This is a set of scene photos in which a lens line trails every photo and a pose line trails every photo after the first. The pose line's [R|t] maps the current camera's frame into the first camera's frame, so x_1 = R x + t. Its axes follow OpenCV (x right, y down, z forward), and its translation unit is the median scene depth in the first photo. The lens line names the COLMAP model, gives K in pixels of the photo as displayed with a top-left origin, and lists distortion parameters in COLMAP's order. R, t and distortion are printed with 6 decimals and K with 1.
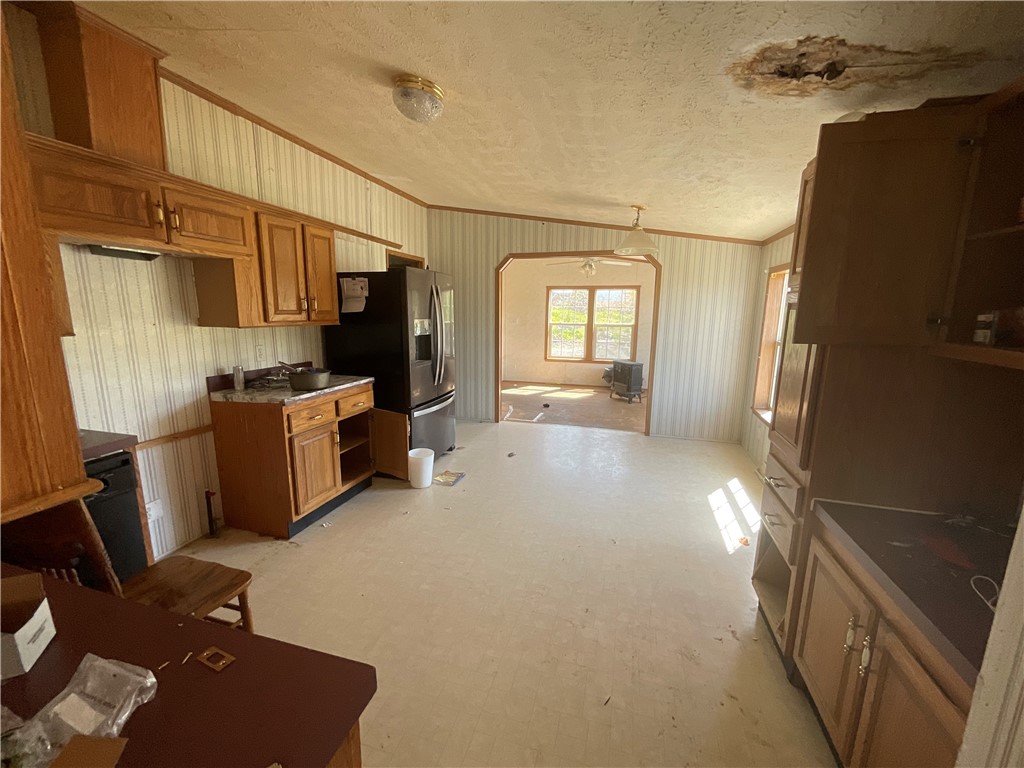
lens RADIAL K [[416.9, 0, 516.3], [0, 416.9, 378.9], [0, 0, 1]] dist [-0.002518, 0.000918]
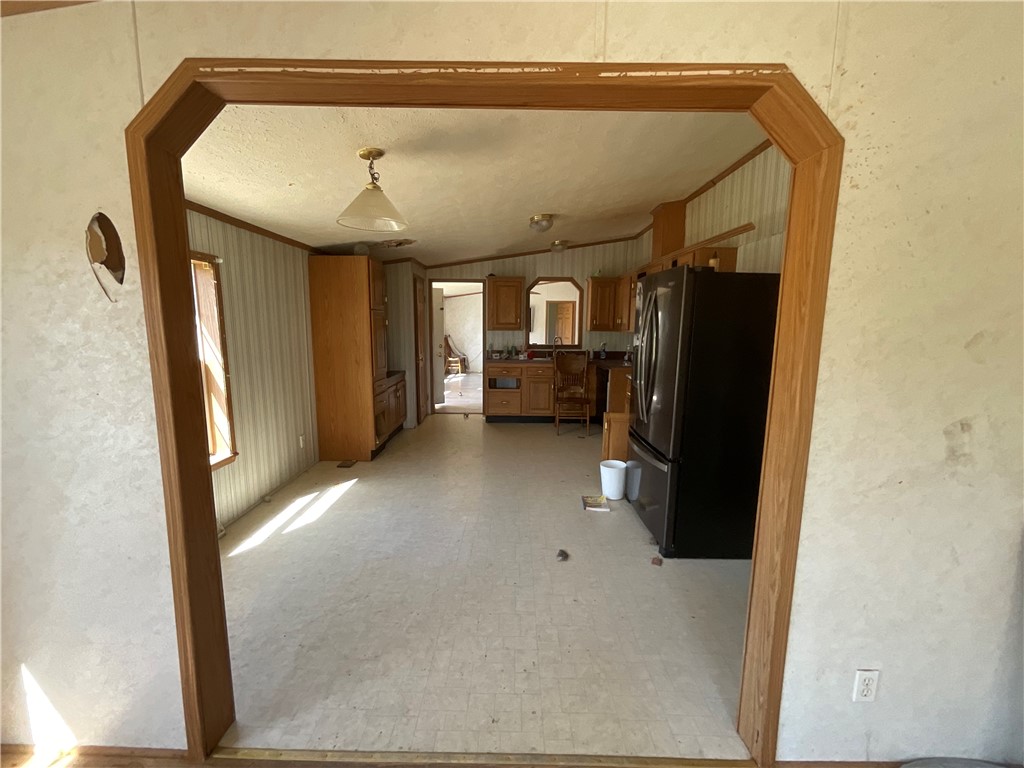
lens RADIAL K [[416.9, 0, 511.9], [0, 416.9, 382.1], [0, 0, 1]] dist [-0.002518, 0.000918]
pose [[-0.966233, 0.013815, -0.257299, 0.322687], [-0.064826, 0.953409, 0.294633, -0.356184], [0.249382, 0.301364, -0.920320, 2.184621]]
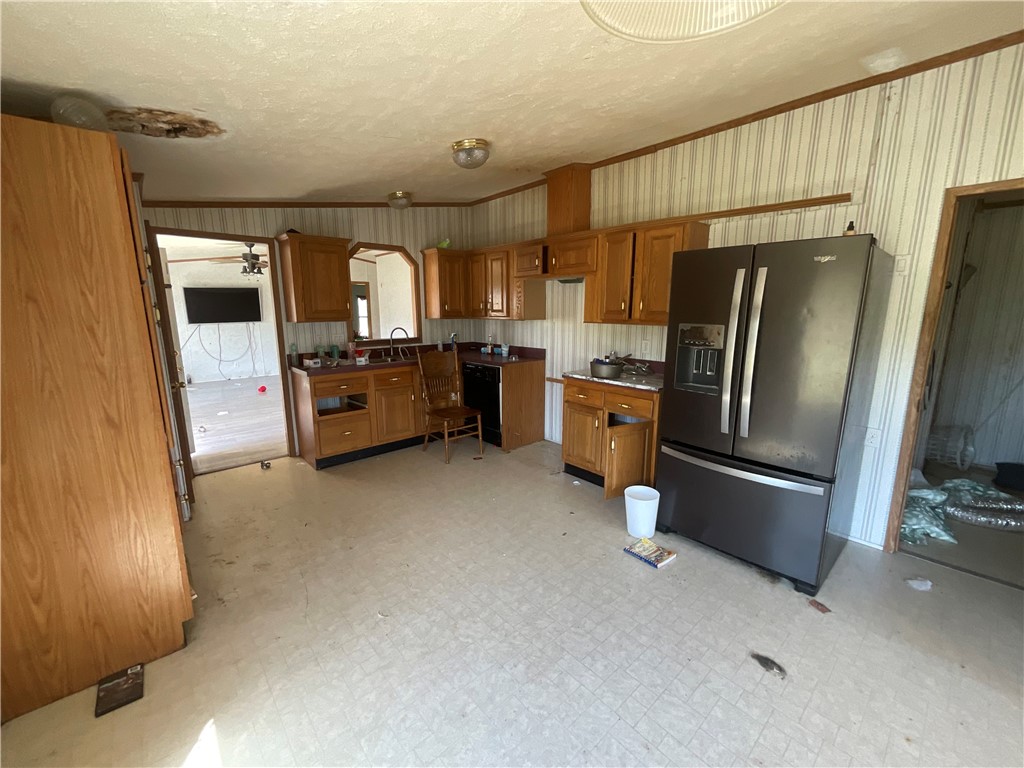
lens RADIAL K [[416.9, 0, 511.4], [0, 416.9, 382.7], [0, 0, 1]] dist [-0.002518, 0.000918]
pose [[-0.546103, 0.136745, -0.826482, 0.633285], [-0.144866, 0.956308, 0.253946, -0.221911], [0.825097, 0.258410, -0.502433, 1.372985]]
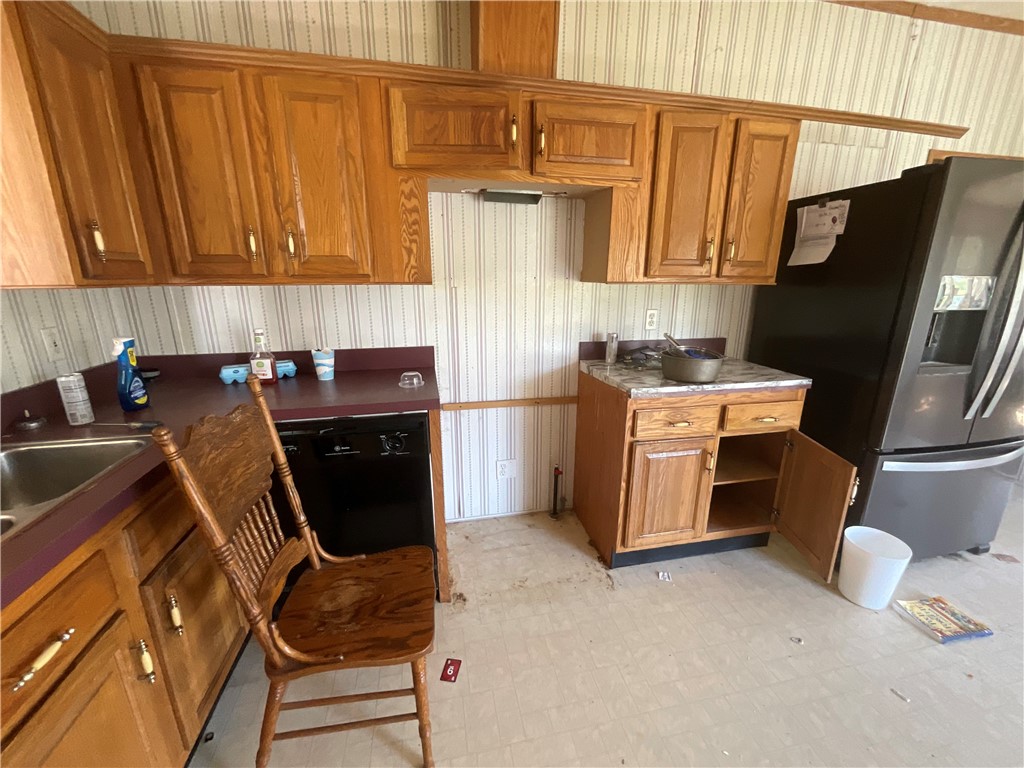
lens RADIAL K [[416.9, 0, 512.6], [0, 416.9, 383.8], [0, 0, 1]] dist [-0.002518, 0.000918]
pose [[0.463776, 0.216753, -0.859029, -0.046852], [-0.142596, 0.975231, 0.169089, -0.041486], [0.874402, 0.044075, 0.483196, 0.425003]]
